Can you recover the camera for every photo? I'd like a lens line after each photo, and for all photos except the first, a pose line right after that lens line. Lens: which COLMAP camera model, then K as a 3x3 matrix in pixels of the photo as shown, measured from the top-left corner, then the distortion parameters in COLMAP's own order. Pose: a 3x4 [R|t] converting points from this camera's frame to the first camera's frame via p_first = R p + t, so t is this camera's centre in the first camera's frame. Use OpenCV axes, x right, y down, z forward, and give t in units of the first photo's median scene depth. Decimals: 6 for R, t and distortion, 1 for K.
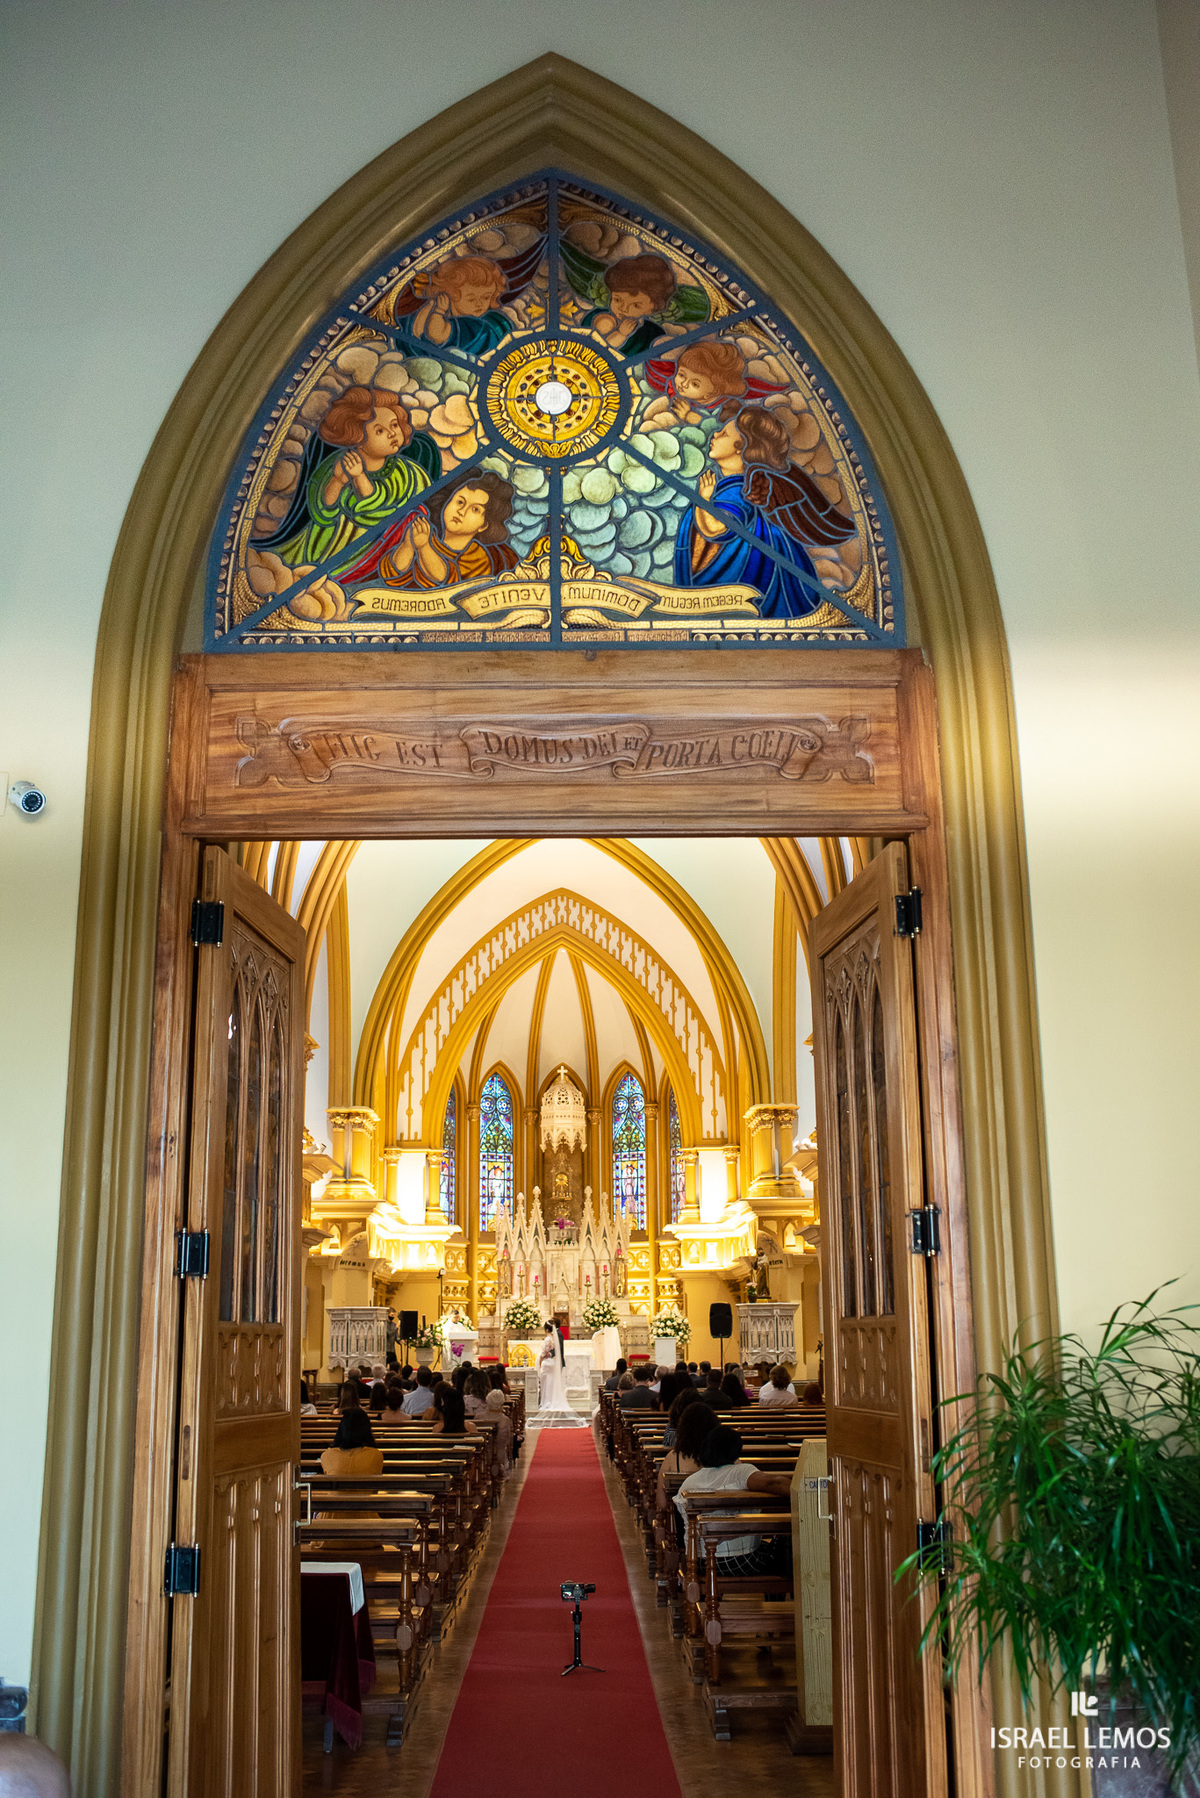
lens RADIAL K [[1748.7, 0, 600.0], [0, 1748.7, 899.0], [0, 0, 1]] dist [-0.109082, 0.126443]
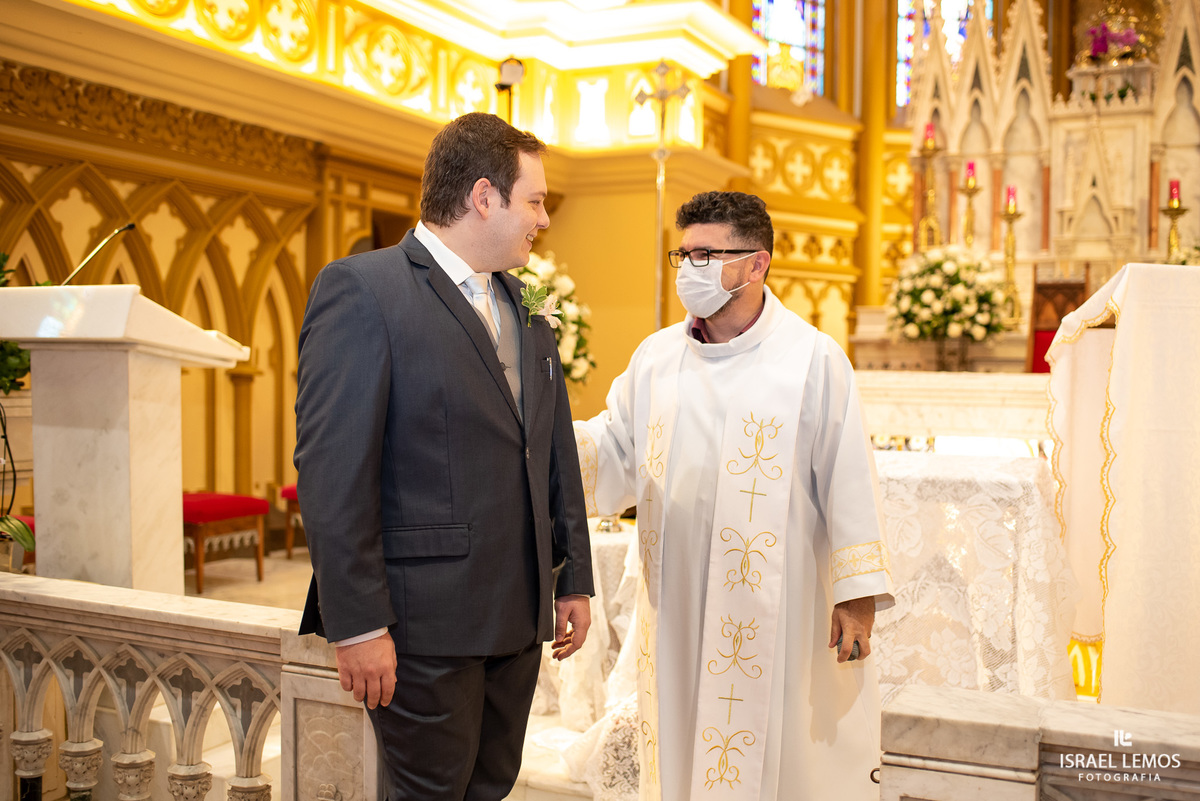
lens RADIAL K [[1311.7, 0, 634.8], [0, 1311.7, 413.3], [0, 0, 1]] dist [-0.021804, 0.001212]
pose [[0.899178, 0.040188, -0.435733, 0.057132], [0.078830, 0.964605, 0.251639, 1.076886], [0.430423, -0.260617, 0.864184, 4.204966]]
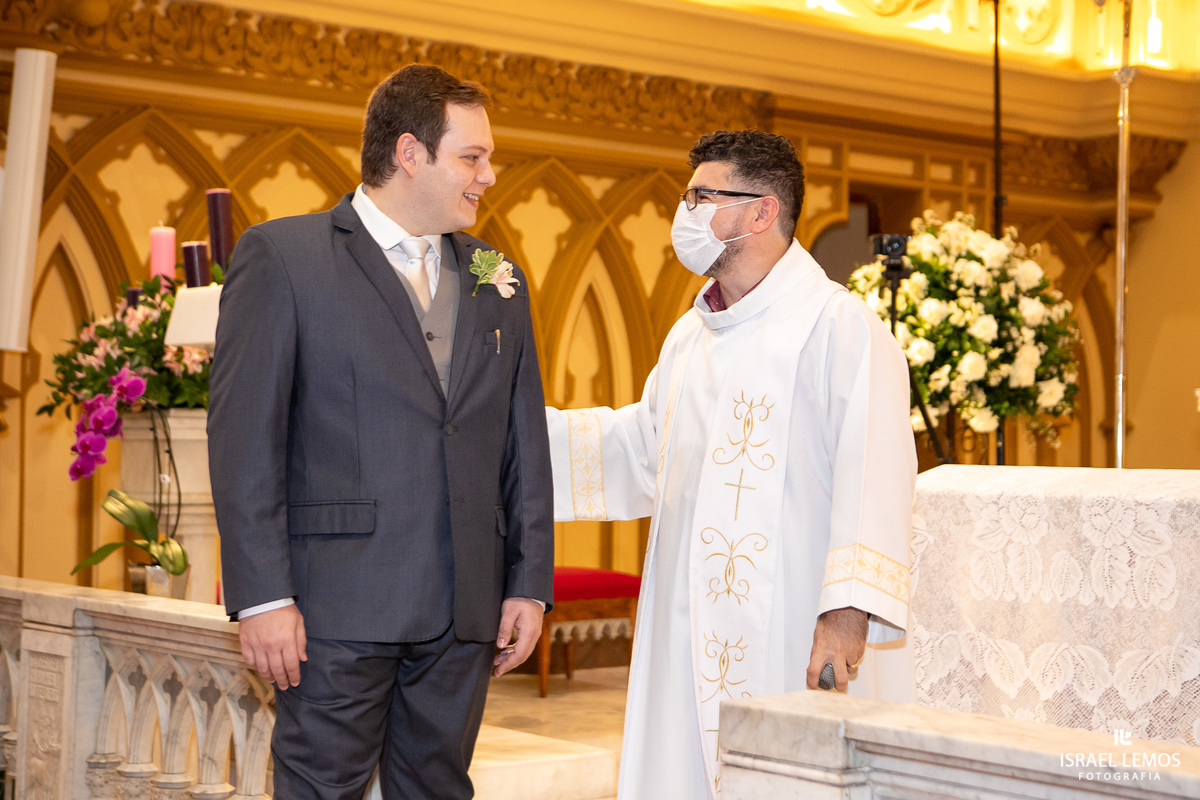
lens RADIAL K [[2181.0, 0, 600.0], [0, 2181.0, 400.0], [0, 0, 1]] dist [0.071495, 0.398512]
pose [[0.605798, 0.003731, -0.795610, 0.312601], [0.170653, 0.976106, 0.134517, 1.099014], [0.777101, -0.217264, 0.590686, 4.204403]]
